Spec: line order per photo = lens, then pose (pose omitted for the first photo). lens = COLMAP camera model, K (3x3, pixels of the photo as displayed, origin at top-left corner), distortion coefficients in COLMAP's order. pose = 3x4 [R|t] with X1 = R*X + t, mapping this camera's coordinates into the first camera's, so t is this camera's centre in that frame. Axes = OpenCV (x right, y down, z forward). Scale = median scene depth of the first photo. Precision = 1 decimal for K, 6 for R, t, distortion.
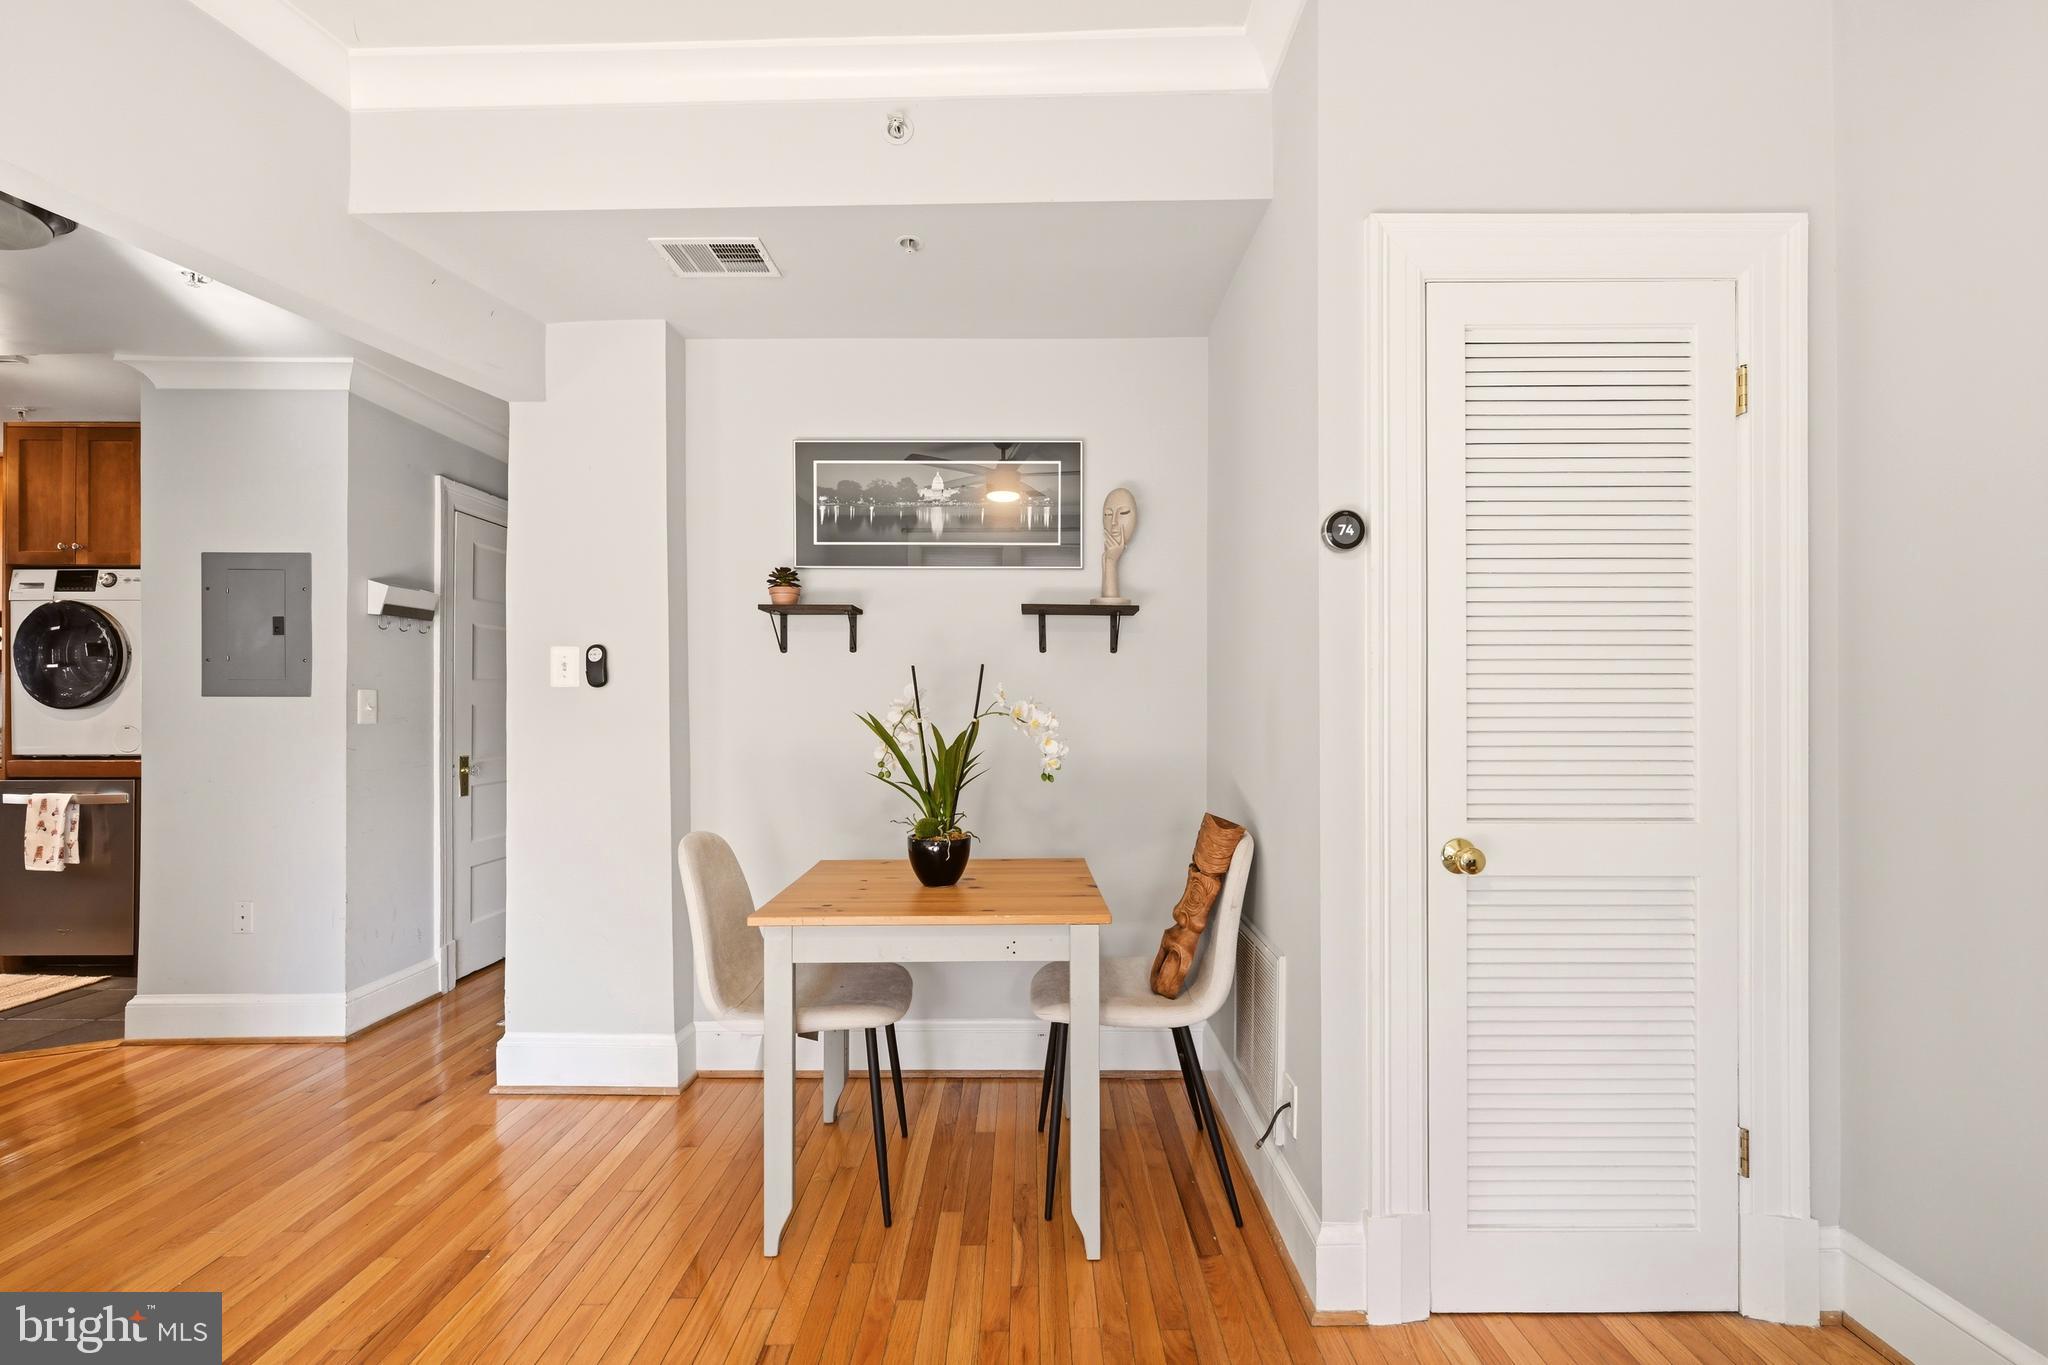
lens RADIAL K [[806.8, 0, 1030.5], [0, 806.8, 701.2], [0, 0, 1]] dist [-0.002464, 0.000879]
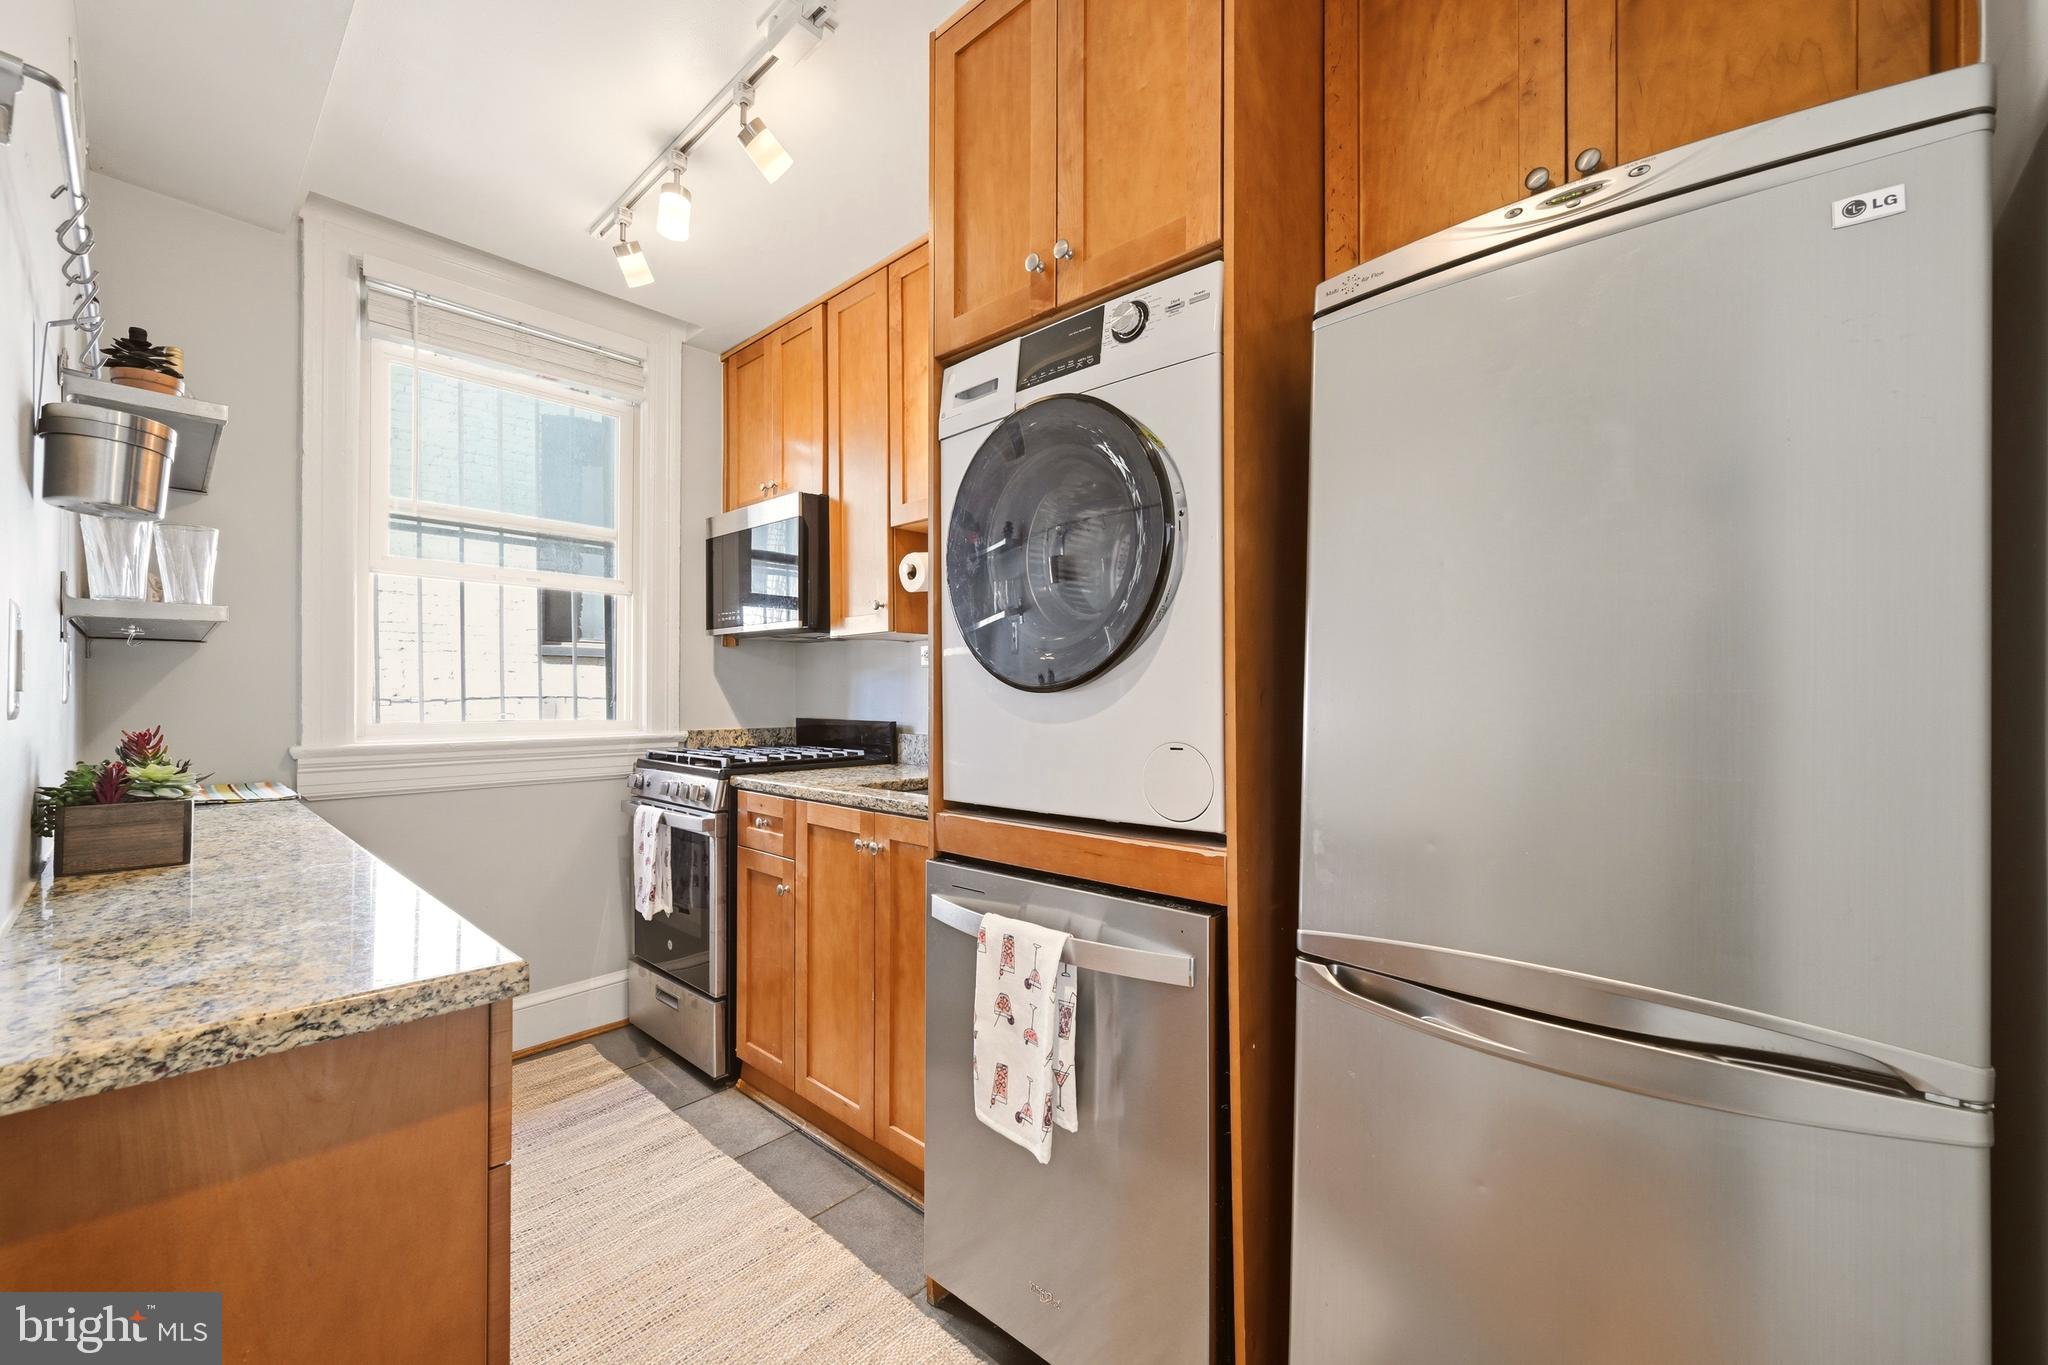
lens RADIAL K [[806.8, 0, 1034.1], [0, 806.8, 698.3], [0, 0, 1]] dist [-0.002464, 0.000879]
pose [[0.744633, 0.001289, -0.667473, -1.205928], [0.000513, 0.999997, 0.002503, 0.014807], [0.667474, -0.002206, 0.744630, 0.911464]]
